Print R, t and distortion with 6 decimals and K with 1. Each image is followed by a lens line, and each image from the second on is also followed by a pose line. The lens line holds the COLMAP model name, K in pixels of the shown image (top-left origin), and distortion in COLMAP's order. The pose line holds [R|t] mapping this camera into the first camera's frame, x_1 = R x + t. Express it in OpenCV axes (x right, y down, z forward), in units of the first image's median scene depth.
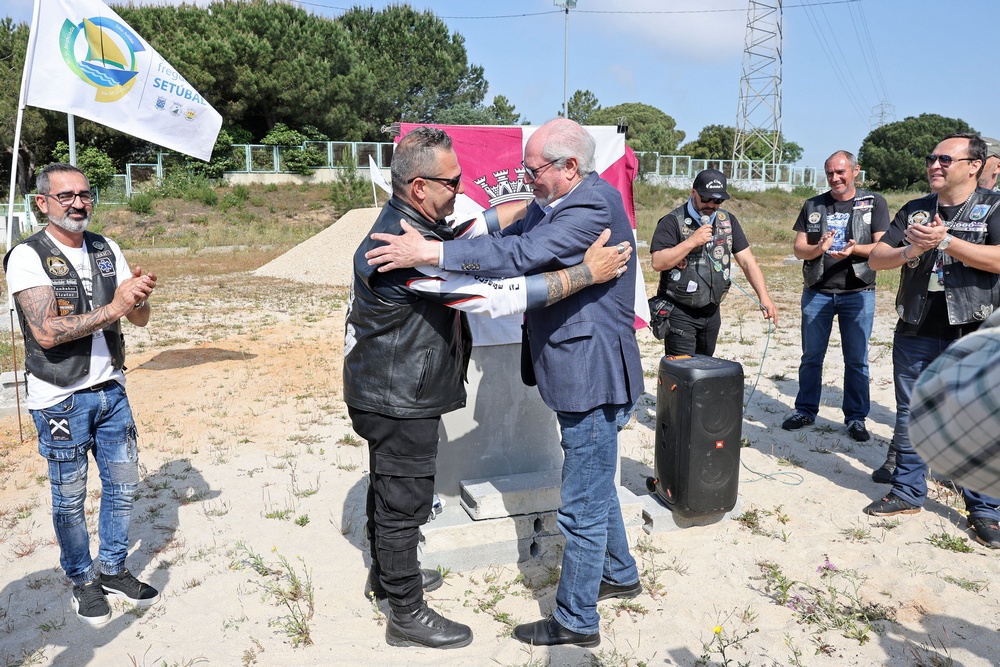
lens RADIAL K [[736.1, 0, 420.4], [0, 736.1, 328.4], [0, 0, 1]] dist [-0.008740, -0.000497]
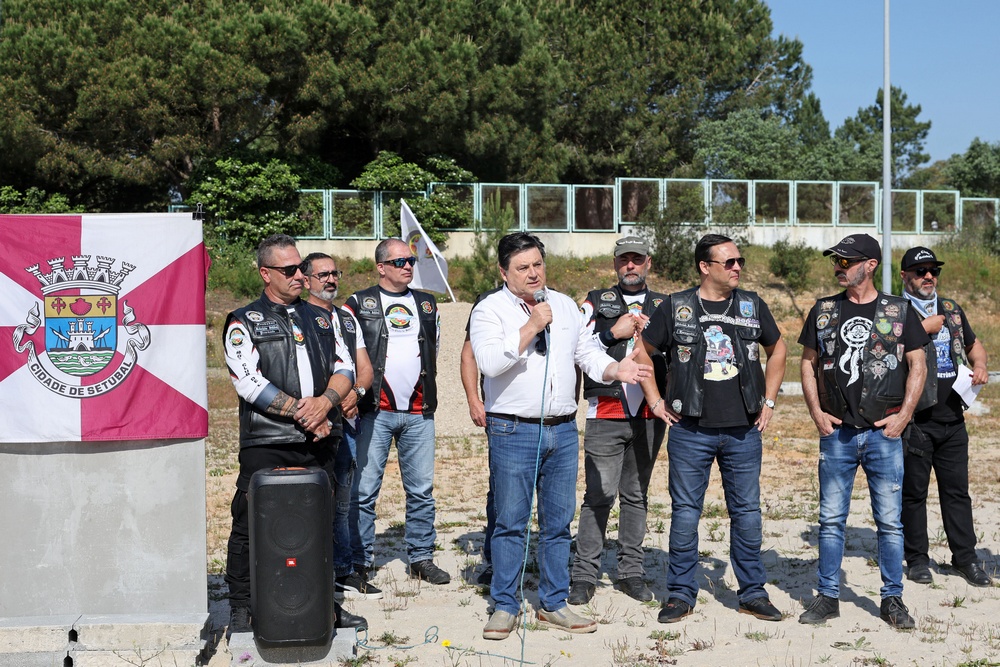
lens RADIAL K [[1516.2, 0, 500.0], [0, 1516.2, 333.5], [0, 0, 1]] dist [-0.022424, 0.018469]
pose [[0.984560, 0.013328, -0.174537, 0.096946], [-0.038258, 0.989376, -0.140258, 0.013105], [0.170813, 0.144770, 0.974610, -0.077238]]
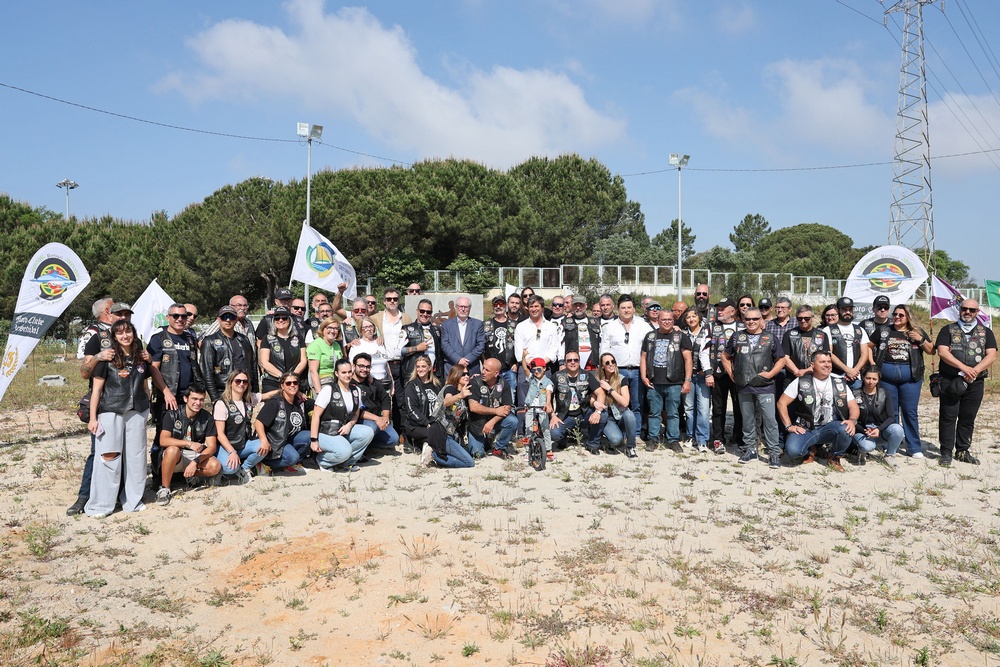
lens RADIAL K [[712.7, 0, 500.0], [0, 712.7, 333.5], [0, 0, 1]] dist [-0.023840, -0.001043]
pose [[0.986188, 0.010620, -0.165288, 0.082078], [-0.034064, 0.989613, -0.139660, 0.028095], [0.162088, 0.143361, 0.976307, -0.177379]]
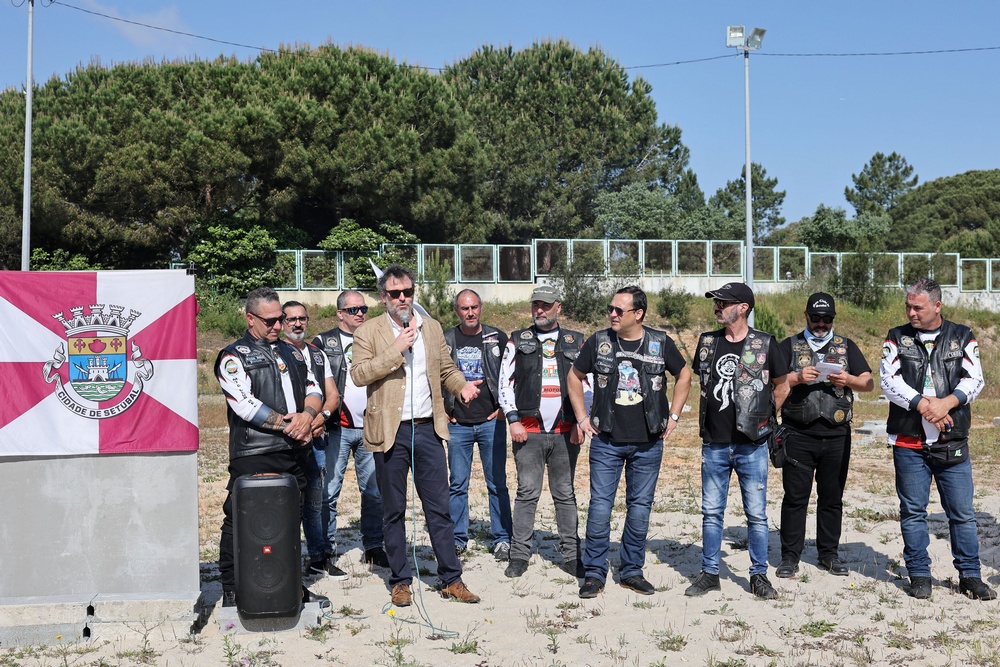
lens RADIAL K [[1230.5, 0, 468.7], [0, 1230.5, 334.3], [0, 0, 1]] dist [-0.016027, 0.001549]
pose [[0.988287, 0.000767, -0.152607, 0.099065], [-0.026348, 0.985828, -0.165676, 0.013768], [0.150317, 0.167757, 0.974301, -0.080888]]
